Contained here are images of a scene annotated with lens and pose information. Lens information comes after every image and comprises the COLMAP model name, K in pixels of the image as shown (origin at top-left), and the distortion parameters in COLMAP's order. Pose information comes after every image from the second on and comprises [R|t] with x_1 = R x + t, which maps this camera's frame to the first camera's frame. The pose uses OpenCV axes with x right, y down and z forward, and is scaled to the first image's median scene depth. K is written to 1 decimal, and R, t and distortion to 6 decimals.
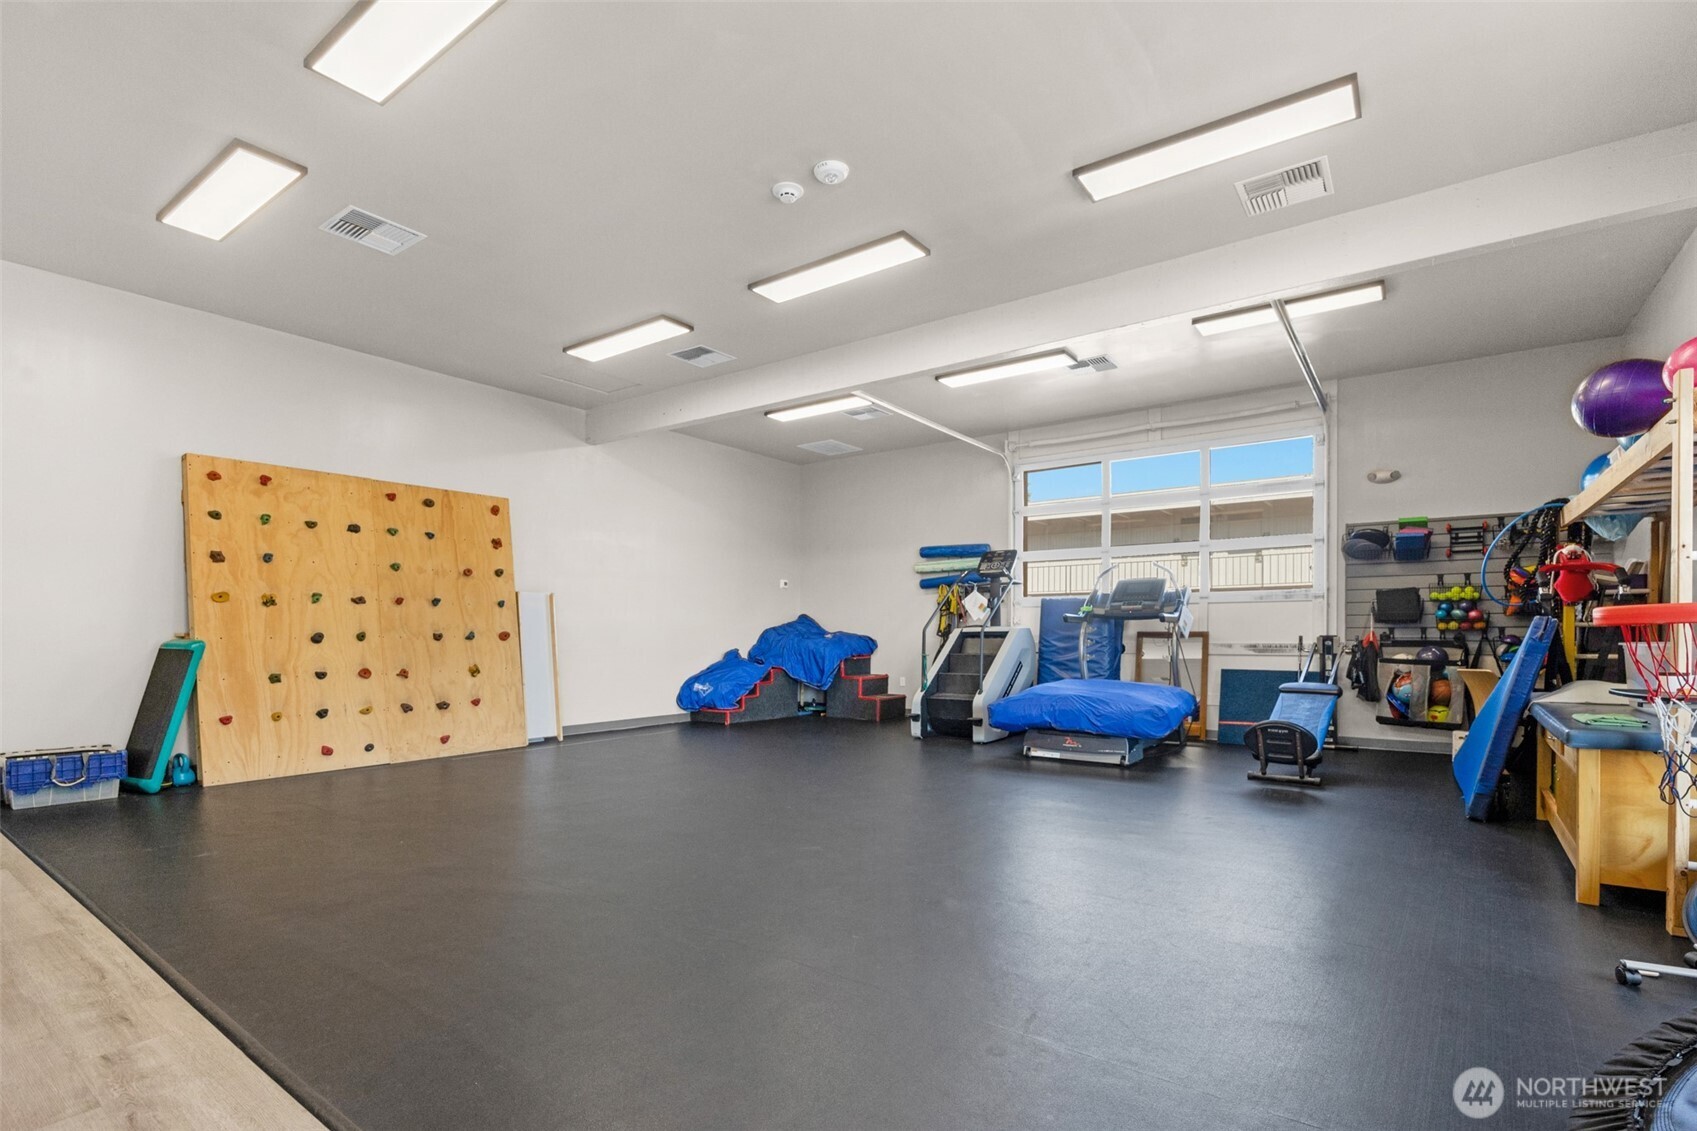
lens RADIAL K [[728.9, 0, 846.7], [0, 728.9, 633.9], [0, 0, 1]] dist [-0.019086, 0.000034]
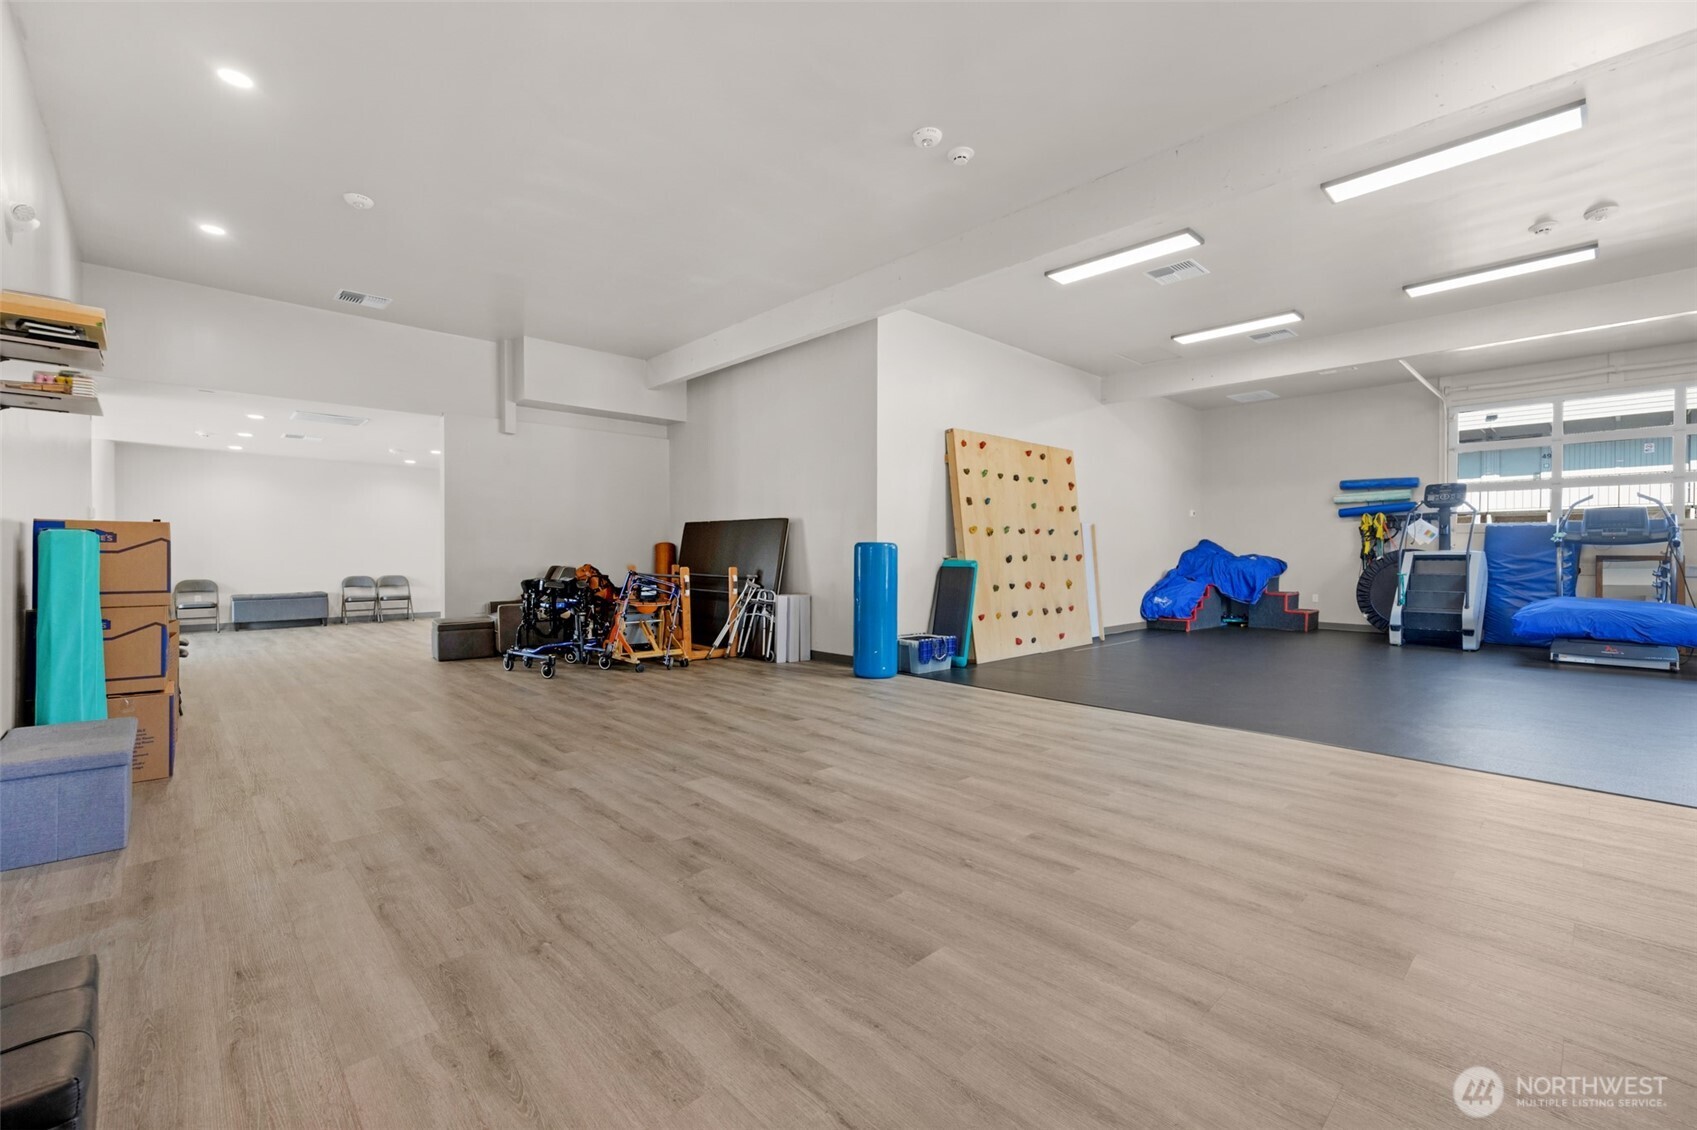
lens RADIAL K [[733.7, 0, 759.4], [0, 733.7, 558.1], [0, 0, 1]] dist [0.014917, 0.000418]
pose [[0.989840, 0.003679, -0.142136, -0.757366], [-0.002926, 0.999981, 0.005510, -0.001702], [0.142153, -0.005039, 0.989832, -0.337192]]
